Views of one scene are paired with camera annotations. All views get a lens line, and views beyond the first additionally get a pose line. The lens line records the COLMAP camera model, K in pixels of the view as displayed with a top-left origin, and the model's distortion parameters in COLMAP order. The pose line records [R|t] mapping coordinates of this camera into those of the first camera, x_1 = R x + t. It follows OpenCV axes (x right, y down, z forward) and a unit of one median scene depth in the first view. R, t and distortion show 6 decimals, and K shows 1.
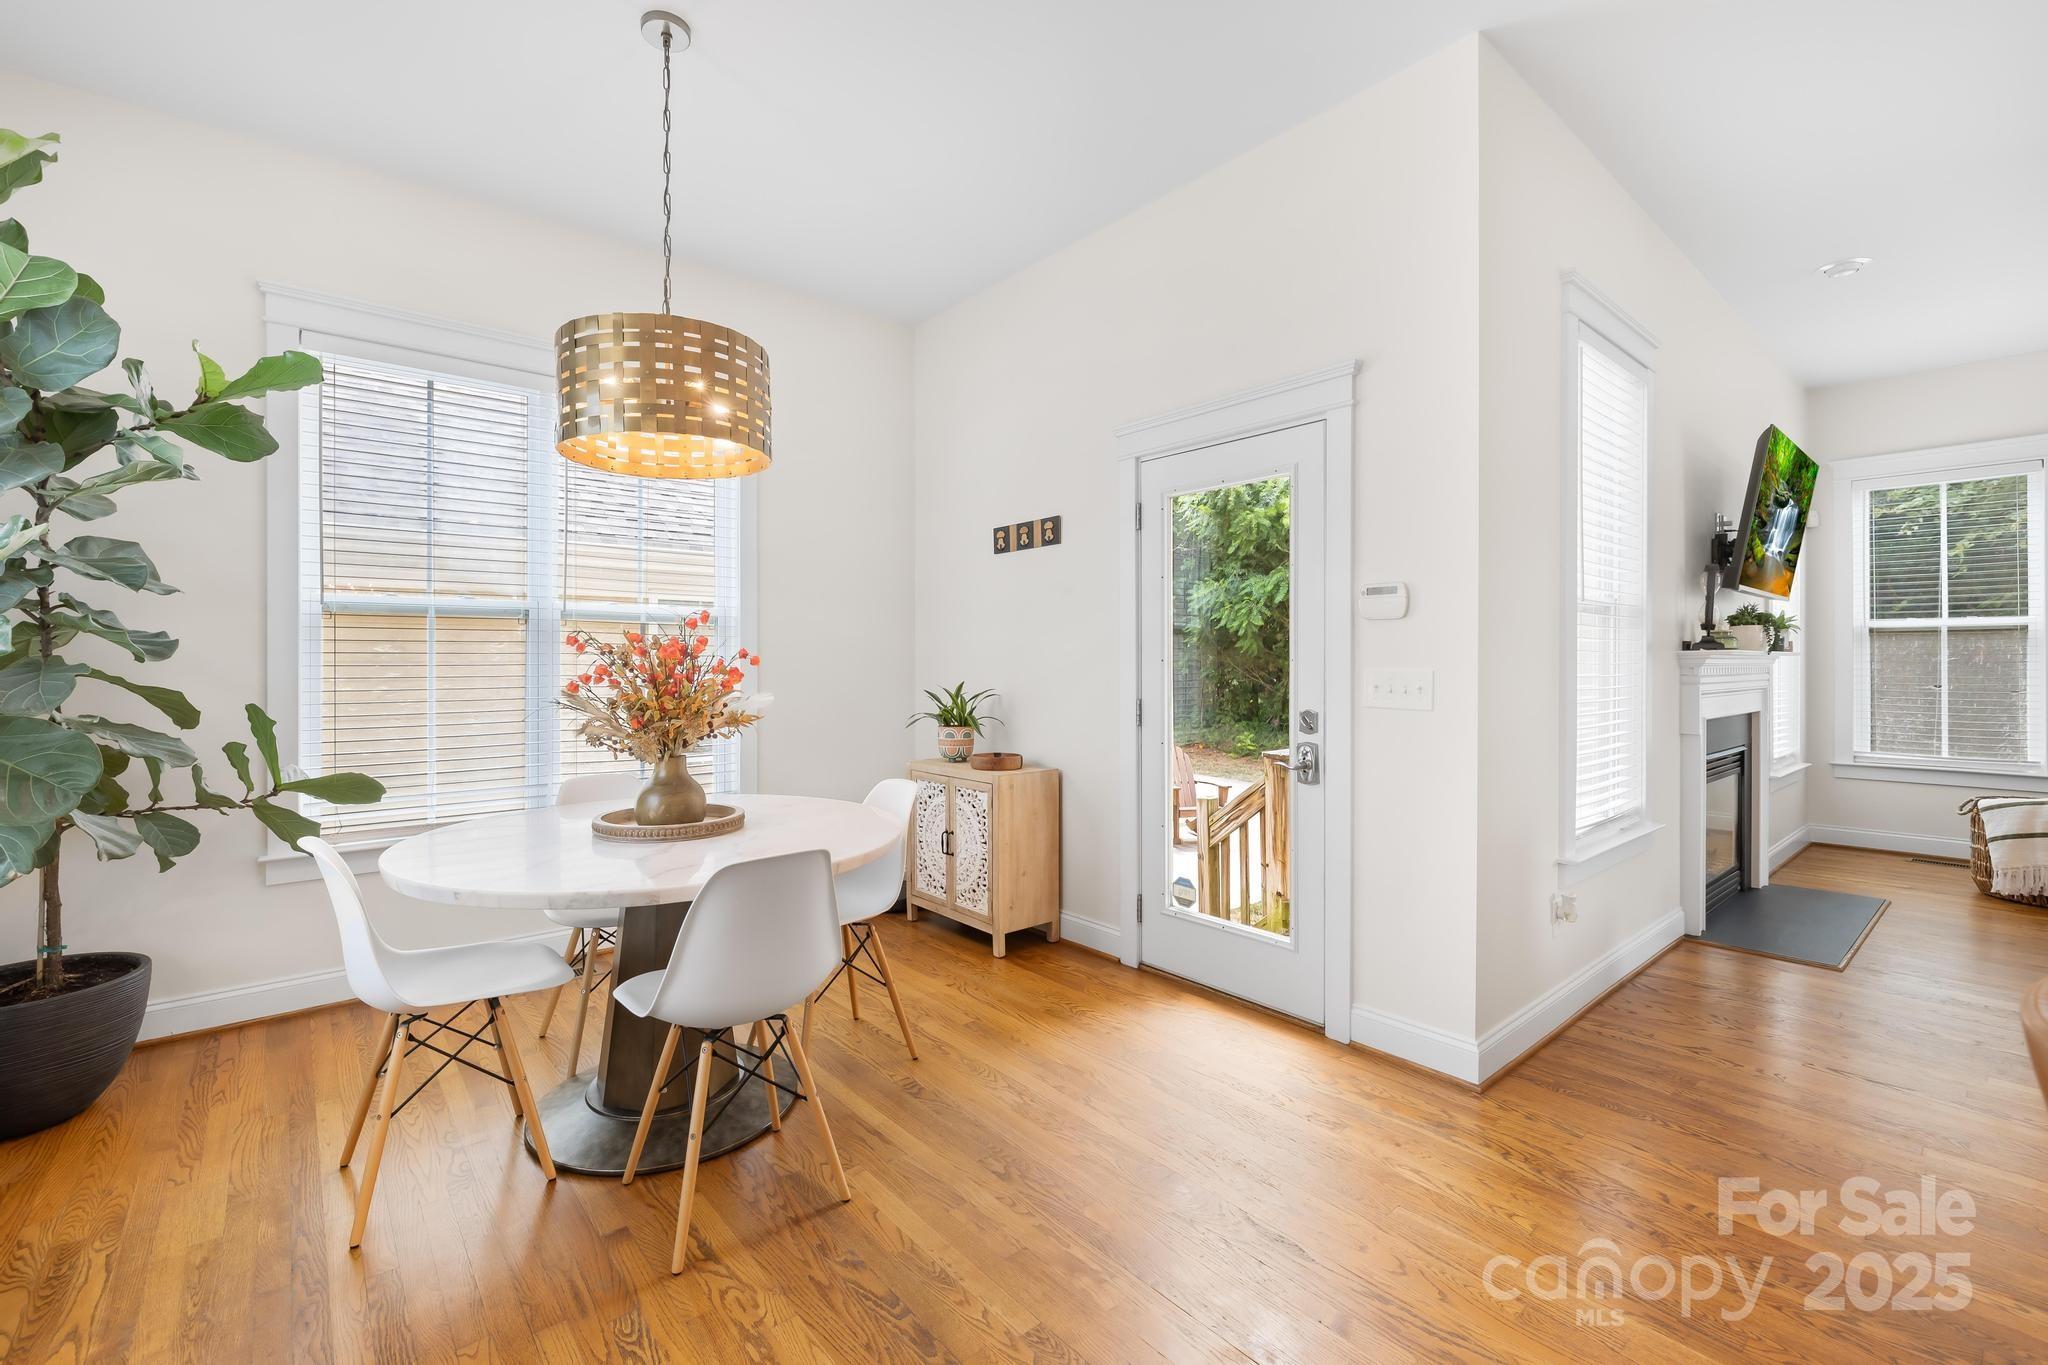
lens RADIAL K [[872.2, 0, 1013.8], [0, 872.2, 662.8], [0, 0, 1]] dist [-0.000108, -0.000028]
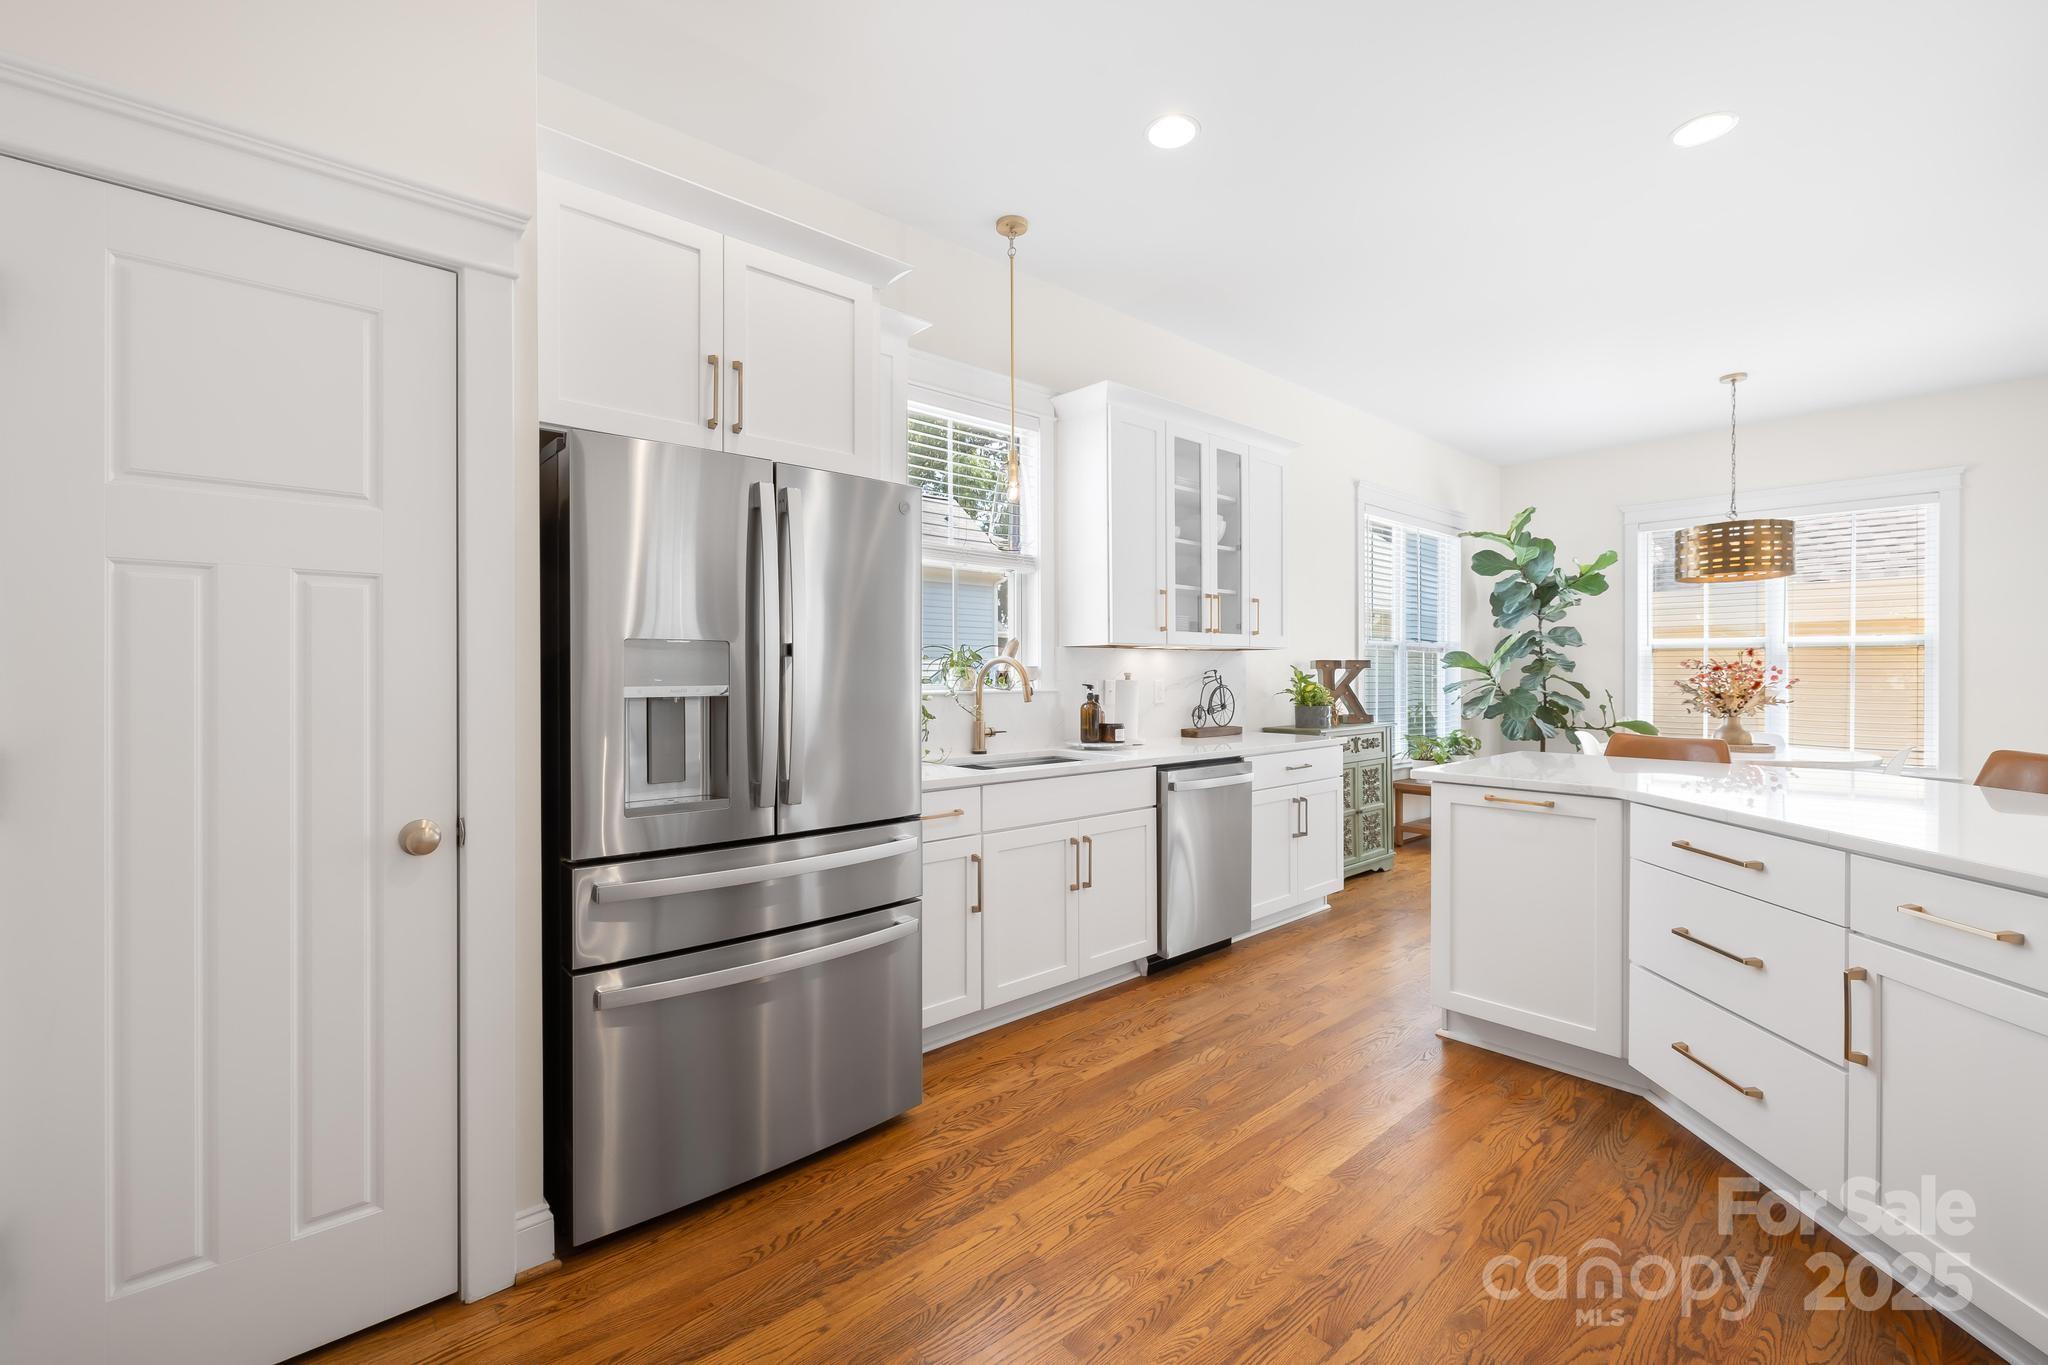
lens RADIAL K [[872.2, 0, 978.3], [0, 872.2, 680.9], [0, 0, 1]] dist [-0.000108, -0.000028]
pose [[-0.000340, 0.012165, -0.999926, 1.707284], [-0.002315, 0.999923, 0.012166, -0.003217], [0.999997, 0.002319, -0.000312, -0.833096]]
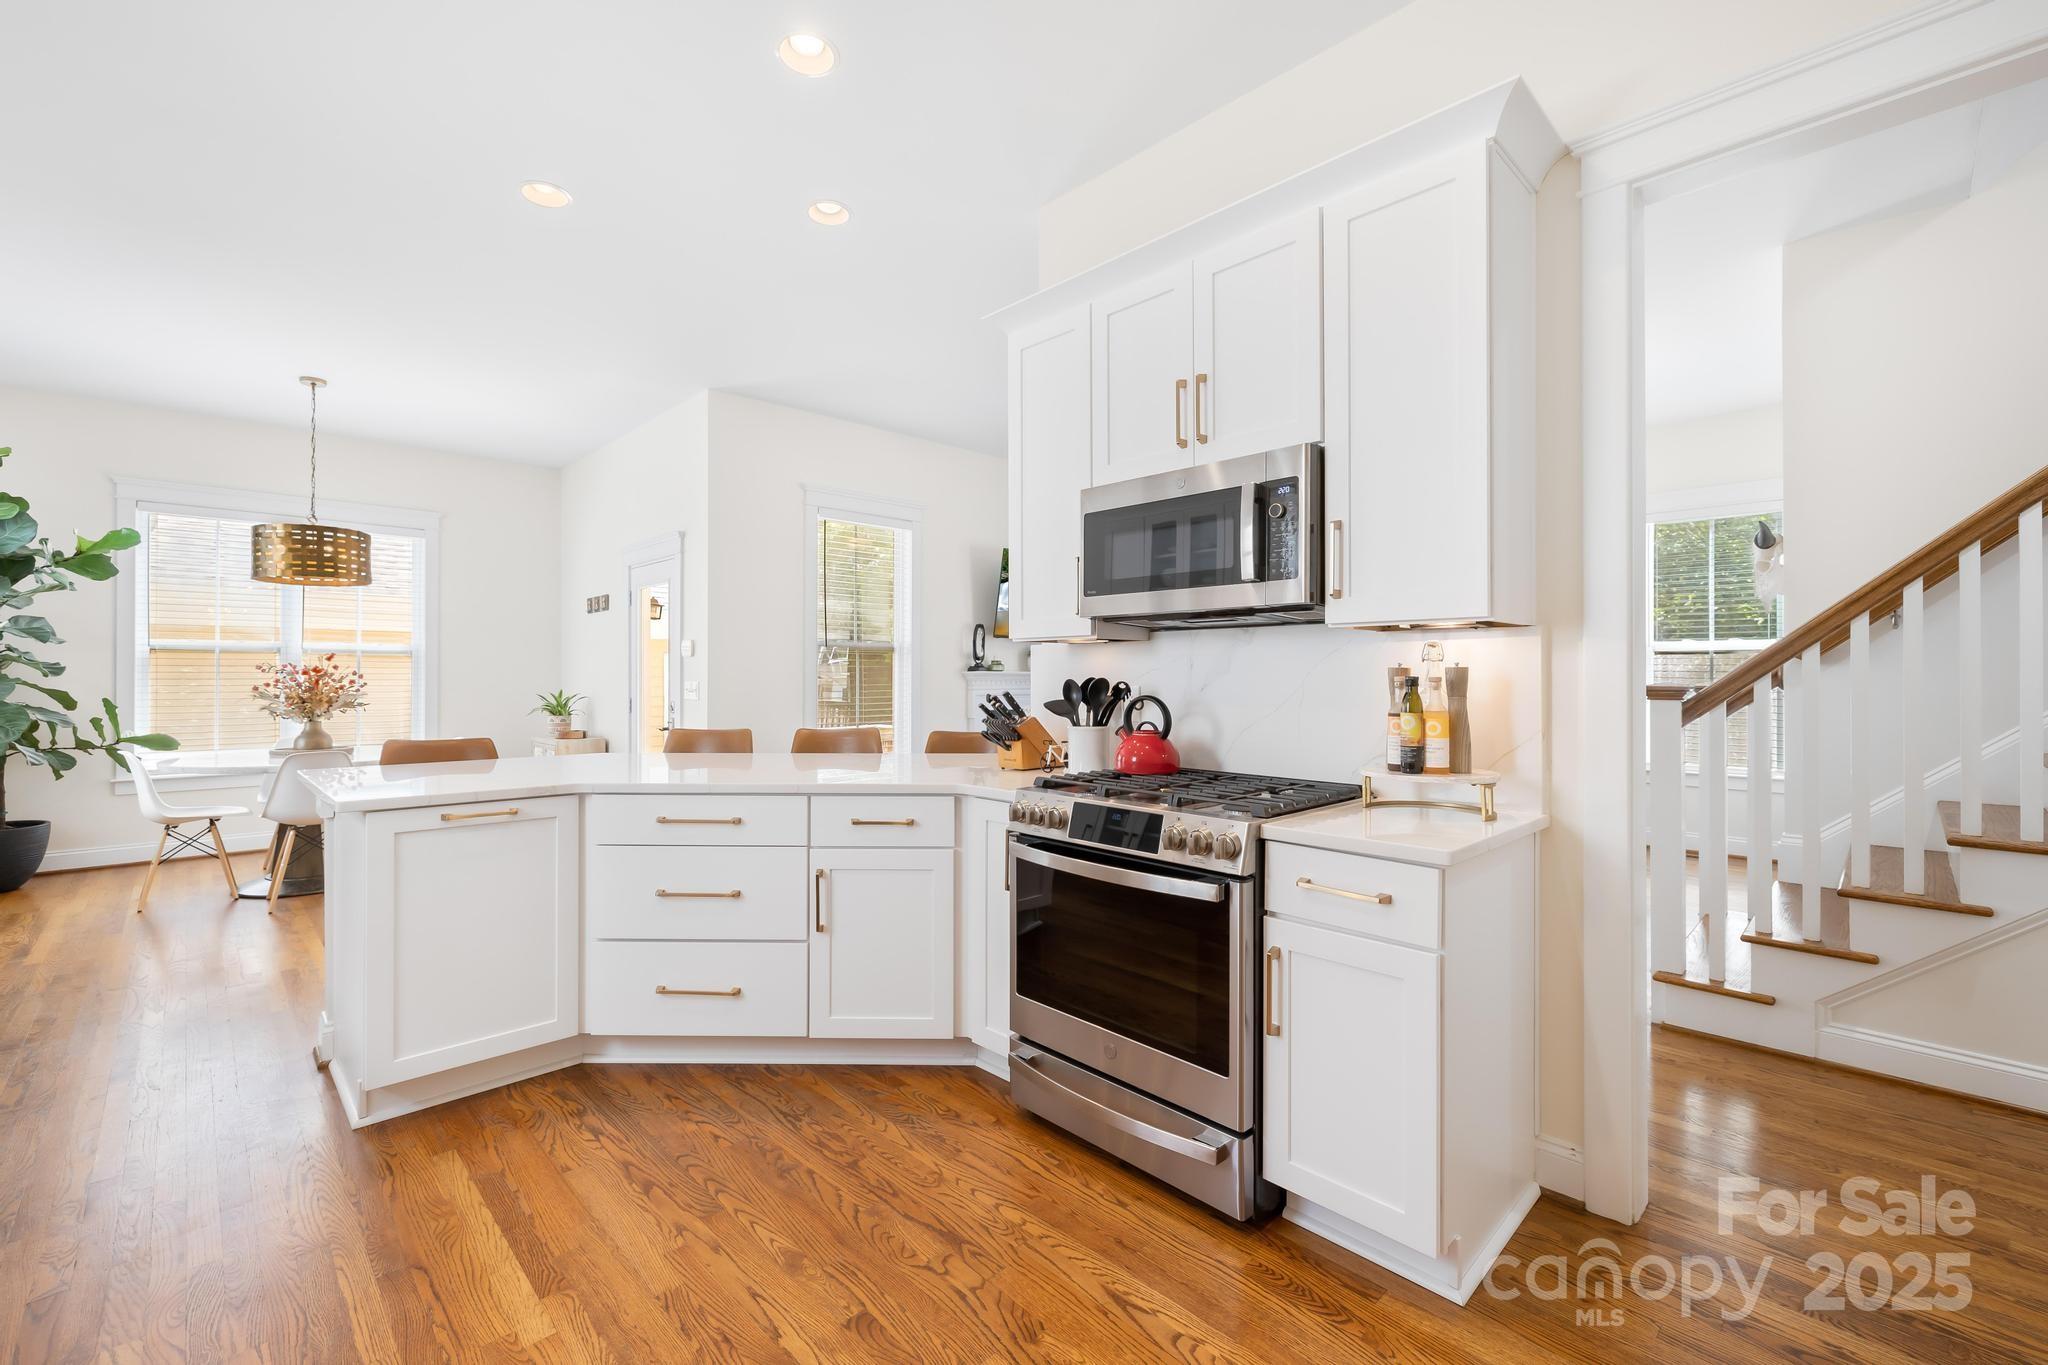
lens RADIAL K [[872.2, 0, 1032.9], [0, 872.2, 671.2], [0, 0, 1]] dist [-0.000108, -0.000028]
pose [[0.997421, 0.001073, 0.071758, 1.178491], [-0.000573, 0.999975, -0.006983, -0.001622], [-0.071764, 0.006924, 0.997398, -1.224532]]
